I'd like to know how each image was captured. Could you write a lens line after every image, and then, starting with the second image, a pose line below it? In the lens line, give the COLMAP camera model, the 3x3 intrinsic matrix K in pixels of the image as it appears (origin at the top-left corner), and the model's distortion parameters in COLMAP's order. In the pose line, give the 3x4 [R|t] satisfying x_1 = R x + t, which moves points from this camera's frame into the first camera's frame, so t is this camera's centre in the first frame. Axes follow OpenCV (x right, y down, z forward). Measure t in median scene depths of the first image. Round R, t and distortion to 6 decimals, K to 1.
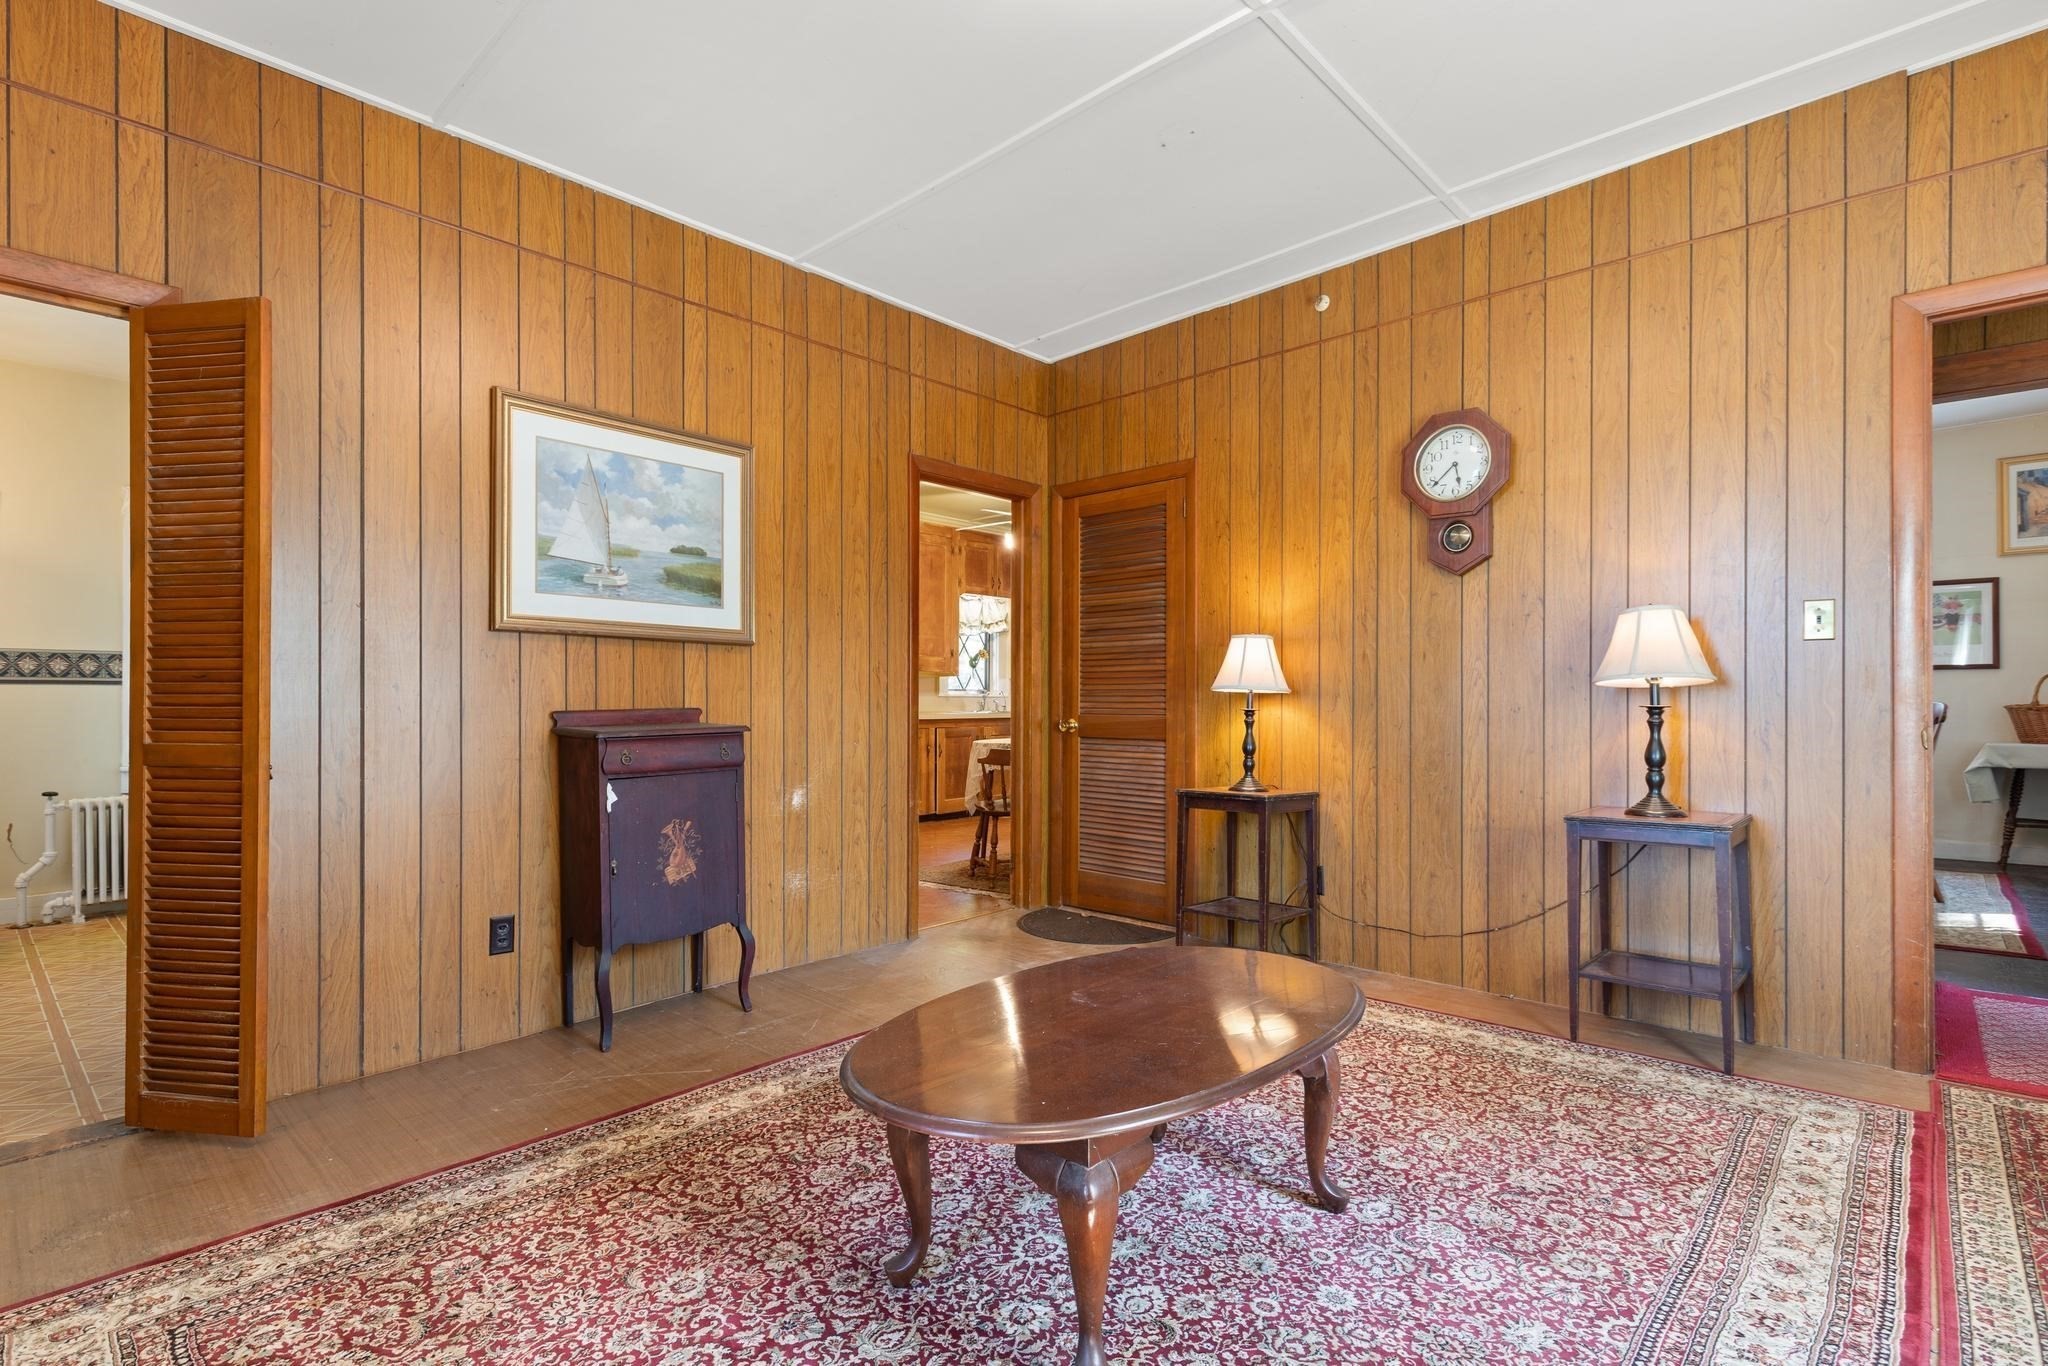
lens RADIAL K [[947.6, 0, 990.5], [0, 947.6, 686.0], [0, 0, 1]] dist [0.011366, -0.003943]
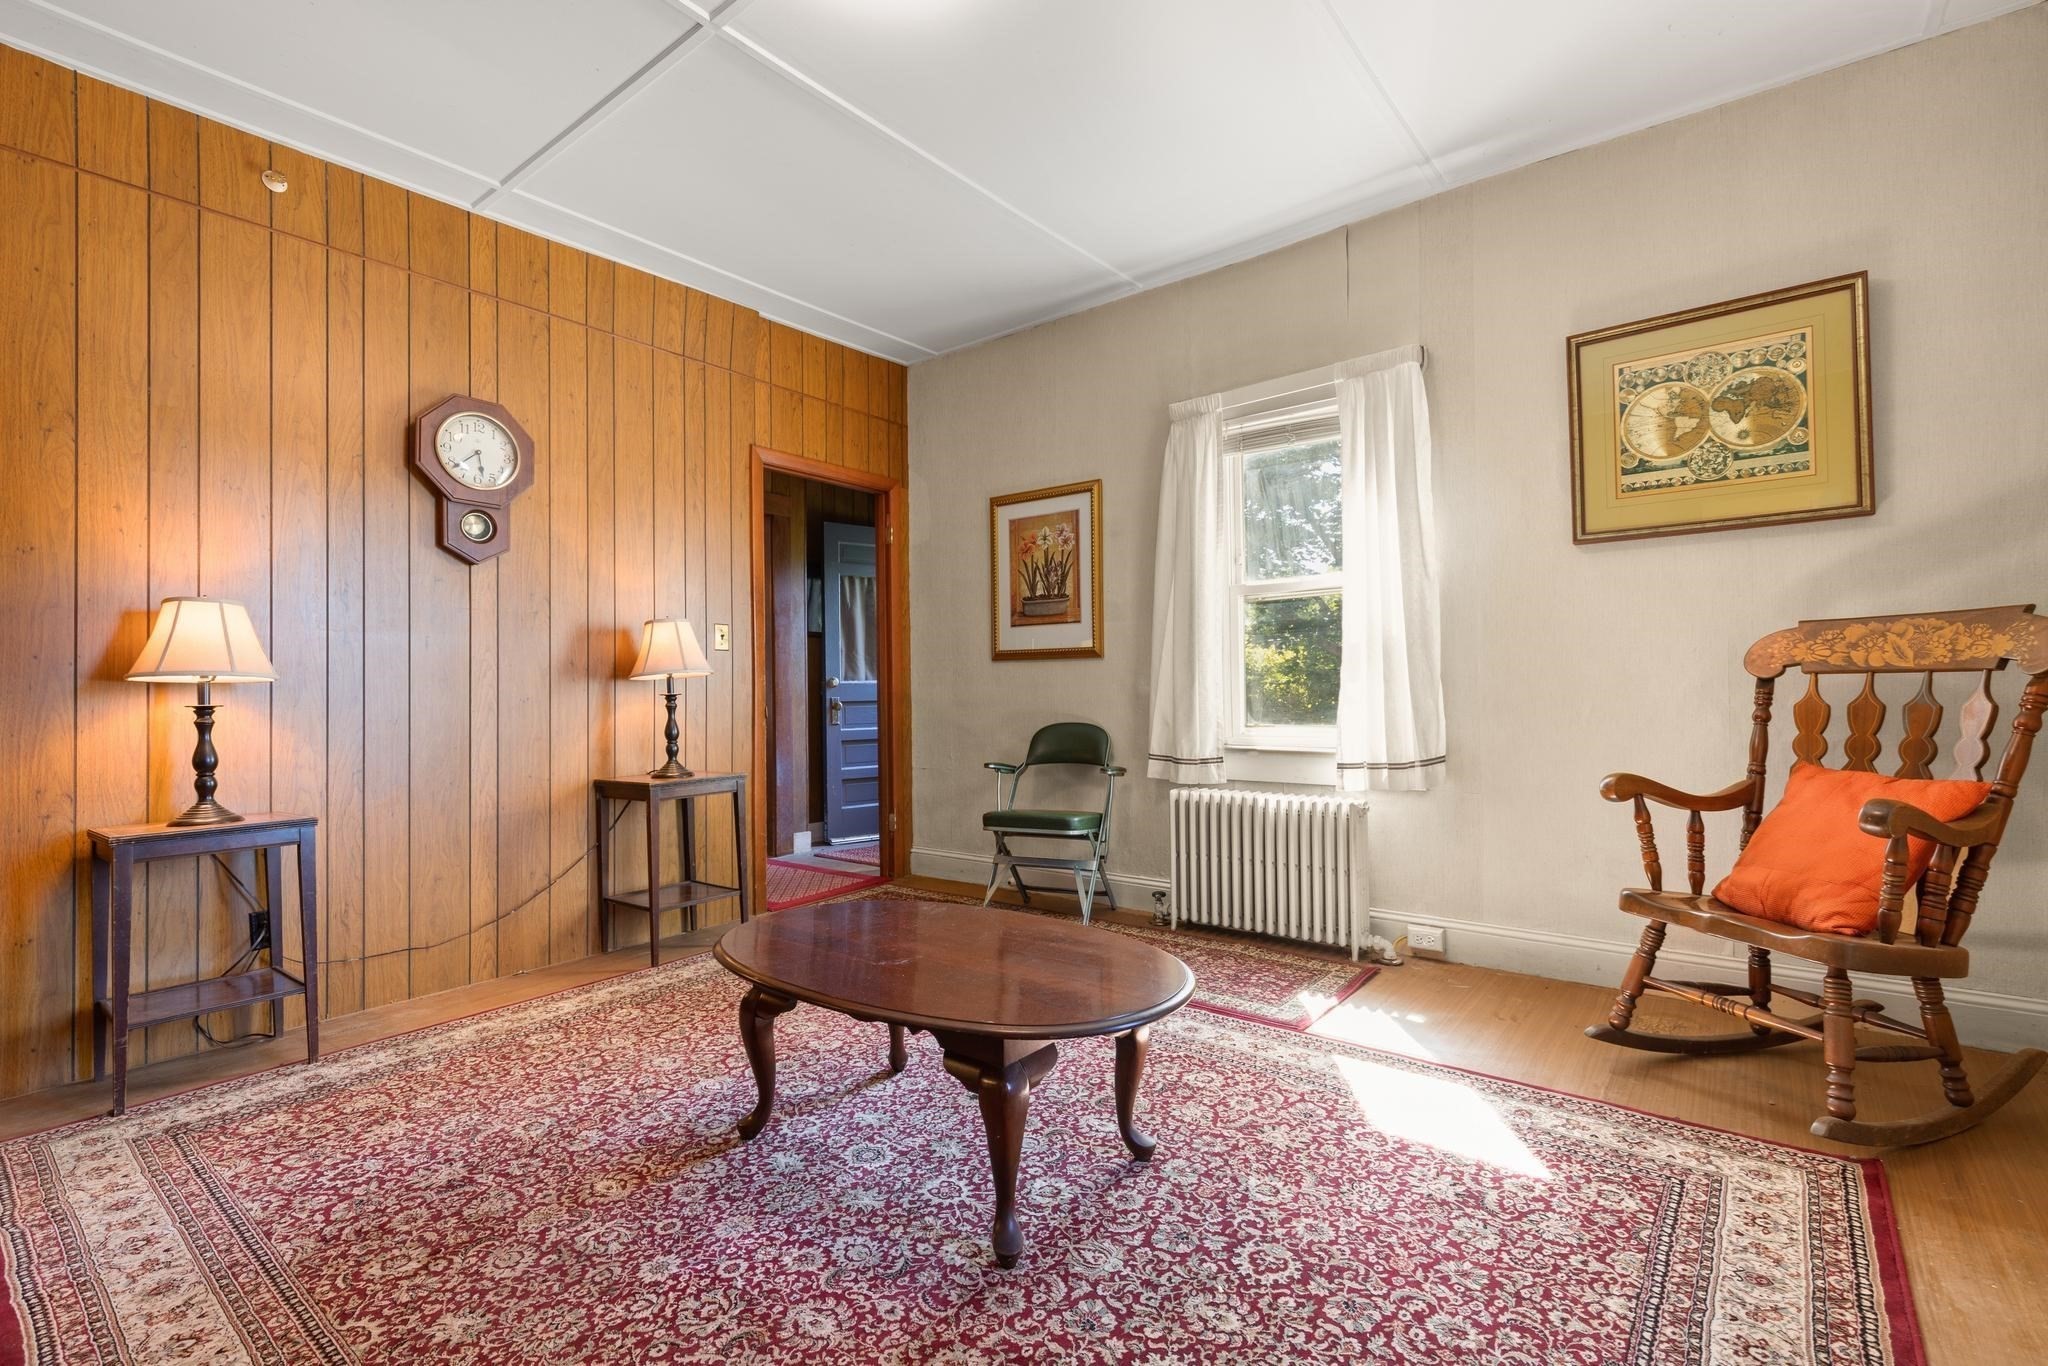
lens RADIAL K [[925.7, 0, 1033.0], [0, 925.7, 665.5], [0, 0, 1]] dist [0.004510, 0.000763]
pose [[-0.094917, 0.031021, 0.995002, -0.575457], [0.001395, 0.999518, -0.031028, 0.020944], [-0.995484, -0.001557, -0.094915, 0.572764]]
